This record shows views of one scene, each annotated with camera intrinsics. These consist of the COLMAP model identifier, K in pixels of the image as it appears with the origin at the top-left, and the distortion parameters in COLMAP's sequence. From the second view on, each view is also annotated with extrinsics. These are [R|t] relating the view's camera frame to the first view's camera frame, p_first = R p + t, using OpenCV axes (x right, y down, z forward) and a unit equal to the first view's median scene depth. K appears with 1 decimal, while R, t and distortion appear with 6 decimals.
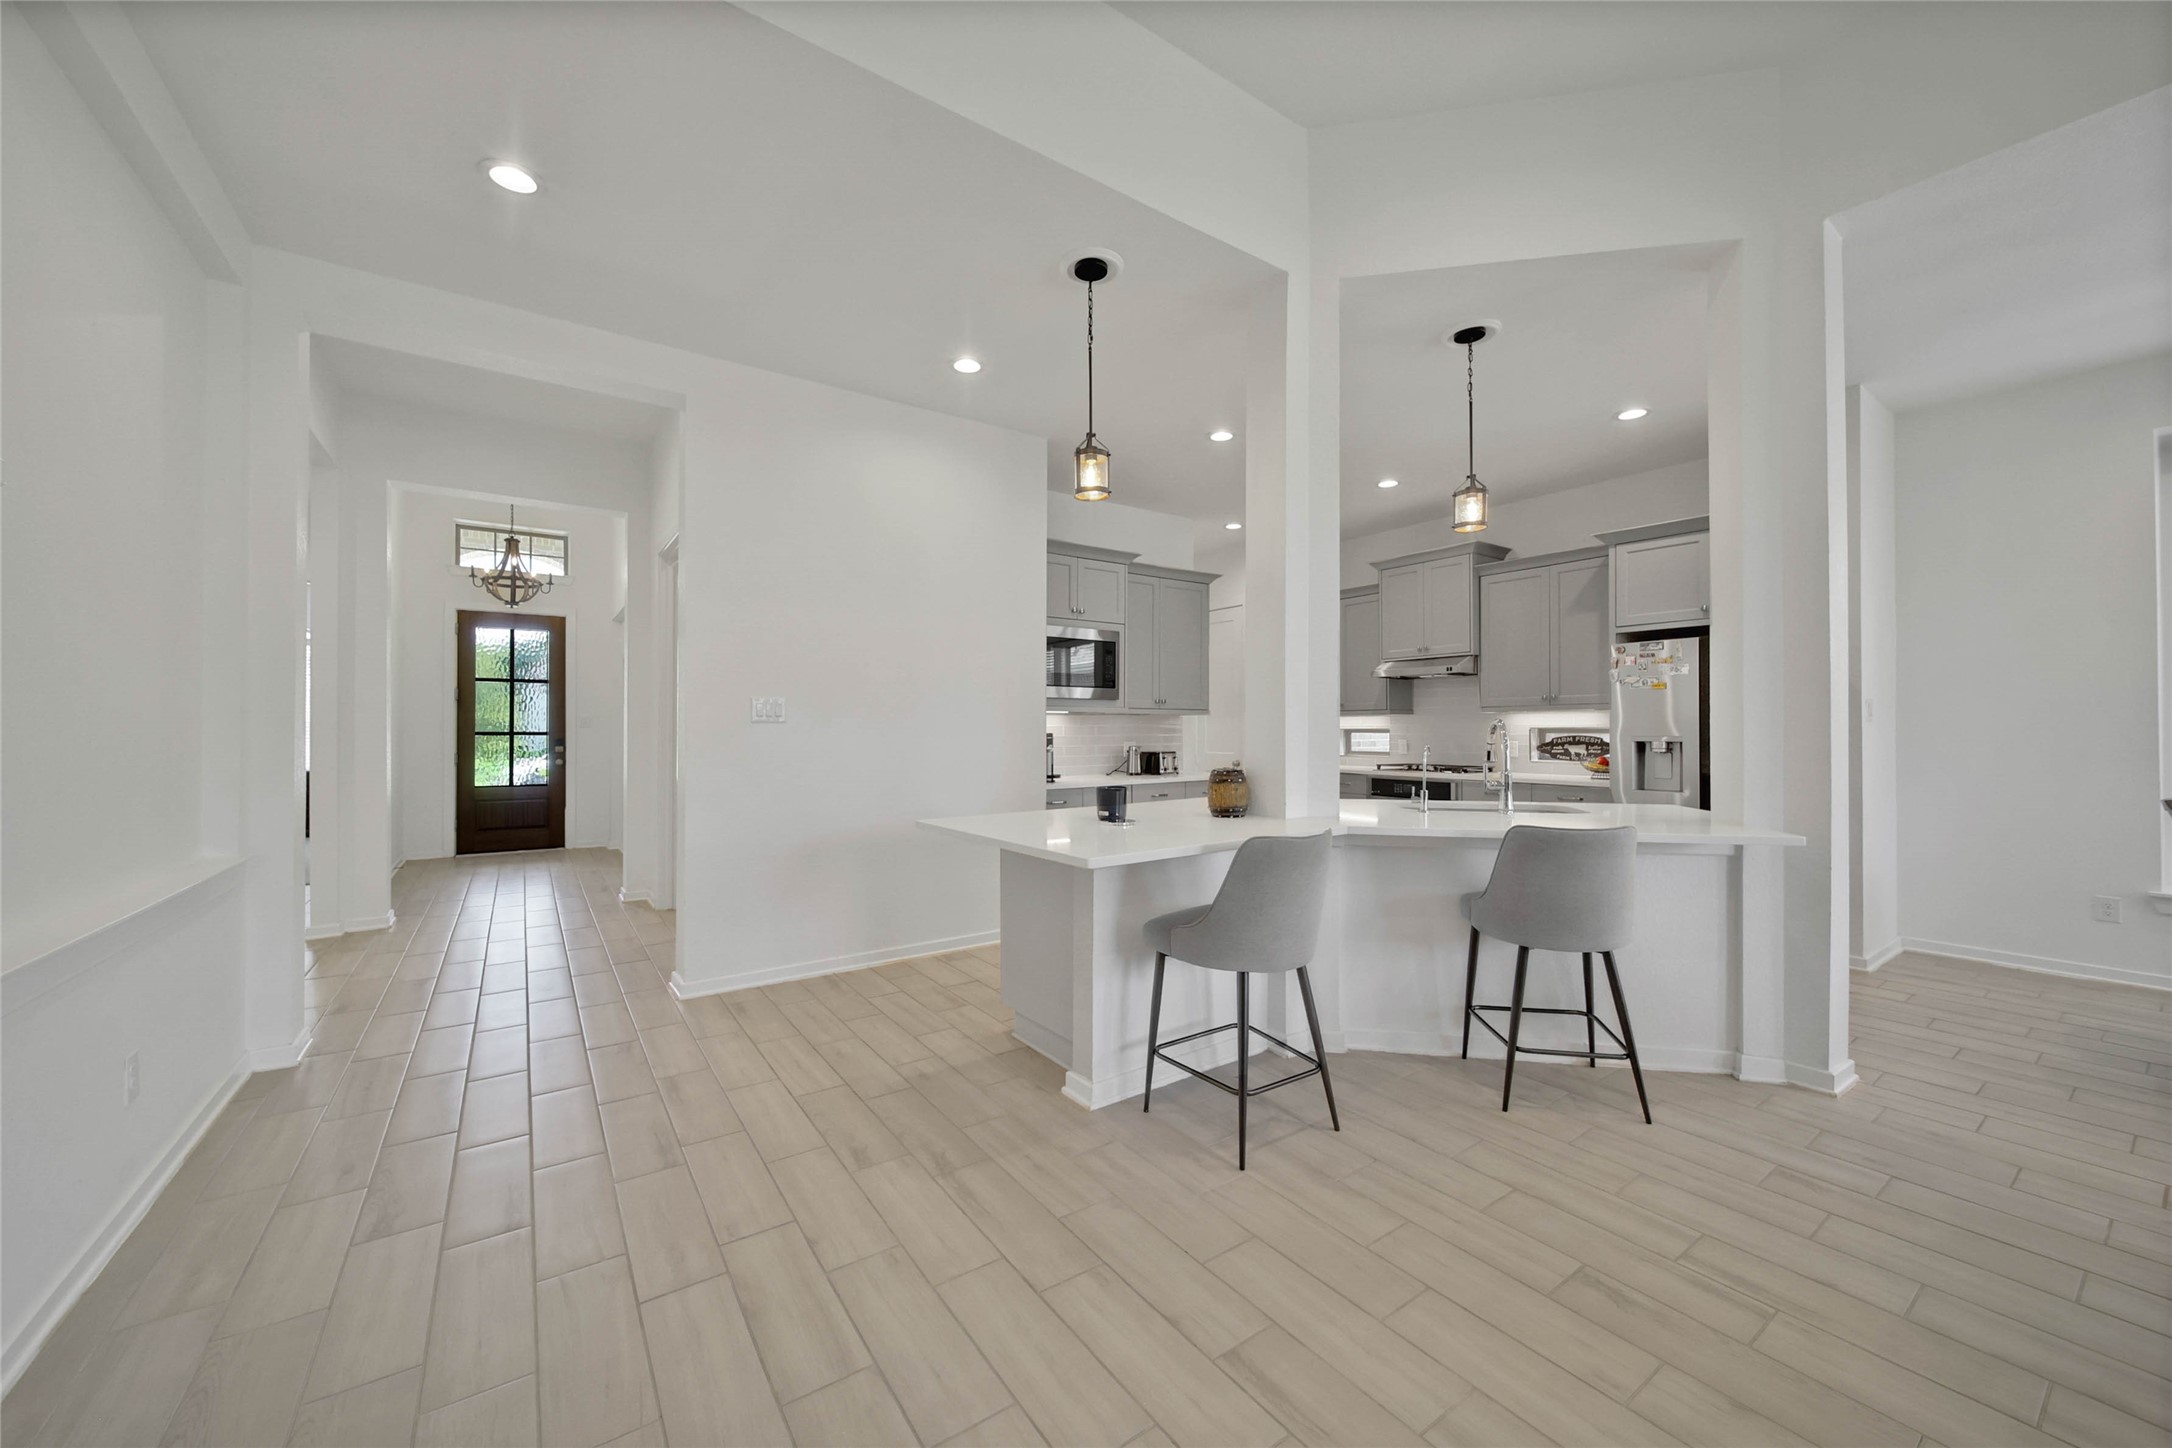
lens RADIAL K [[805.0, 0, 1097.5], [0, 805.0, 717.9], [0, 0, 1]] dist [0.000686, -0.000067]
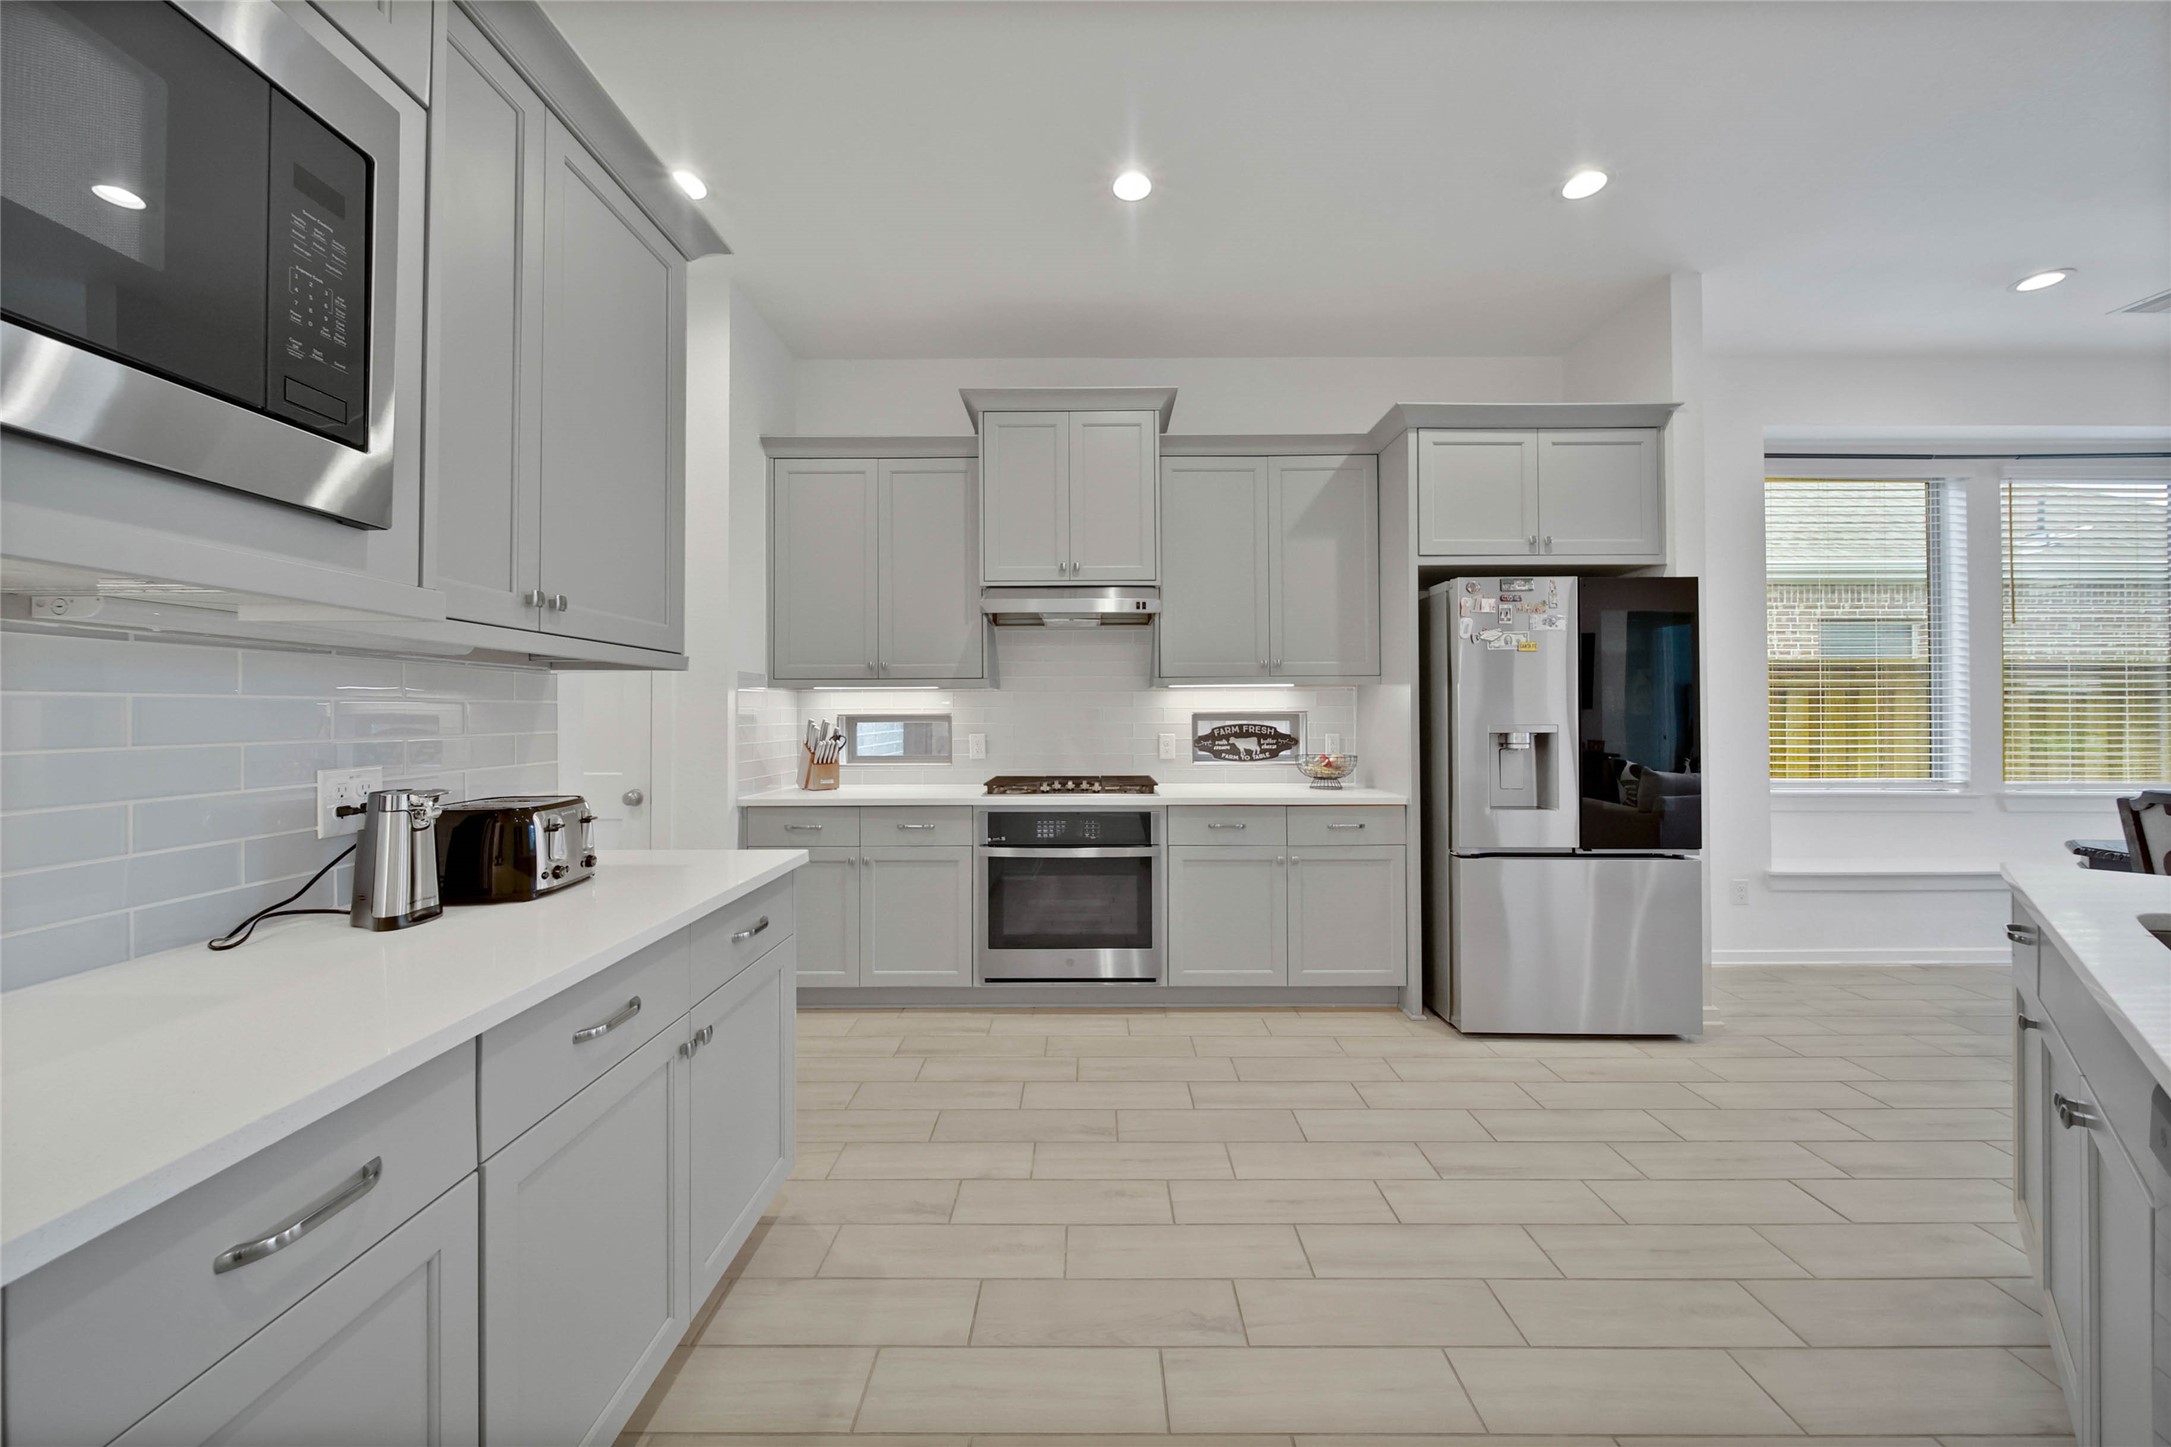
lens RADIAL K [[804.6, 0, 1102.3], [0, 804.6, 705.5], [0, 0, 1]] dist [0.000686, -0.000067]
pose [[0.596567, 0.007408, 0.802529, -0.016915], [-0.009371, 0.999954, -0.002264, 0.008016], [-0.802508, -0.006170, 0.596609, 0.598617]]
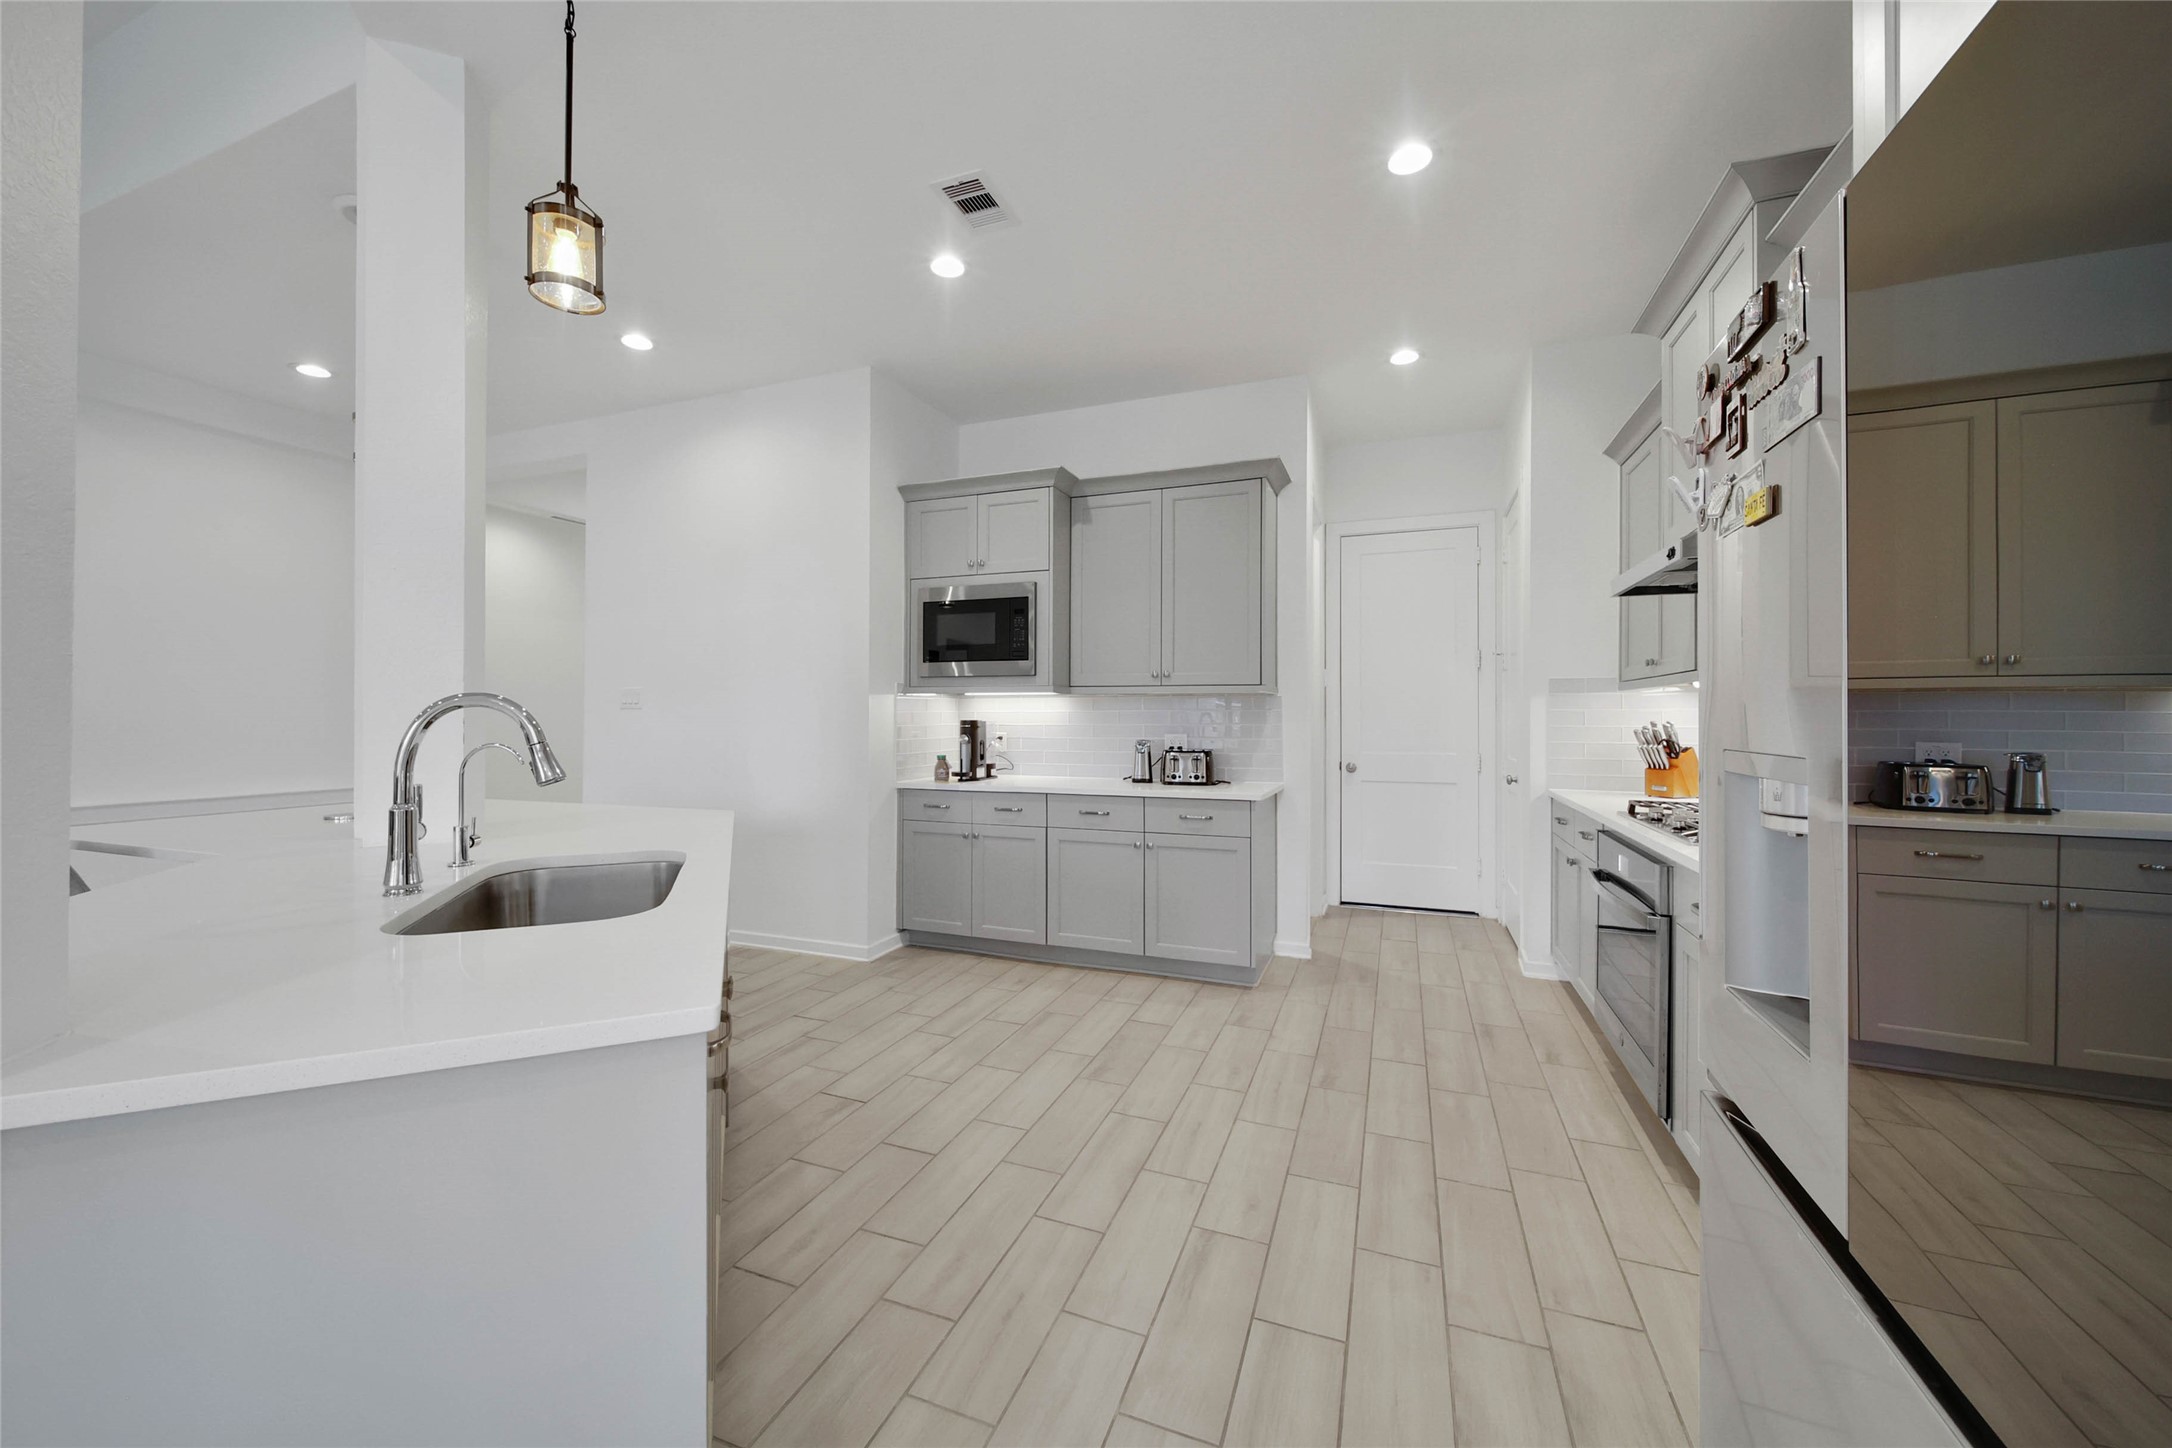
lens RADIAL K [[805.0, 0, 1105.9], [0, 805.0, 717.5], [0, 0, 1]] dist [0.000686, -0.000067]
pose [[0.536073, 0.010223, -0.844110, 0.510897], [0.003400, 0.999892, 0.014269, 0.003248], [0.844165, -0.010519, 0.535981, 0.503467]]
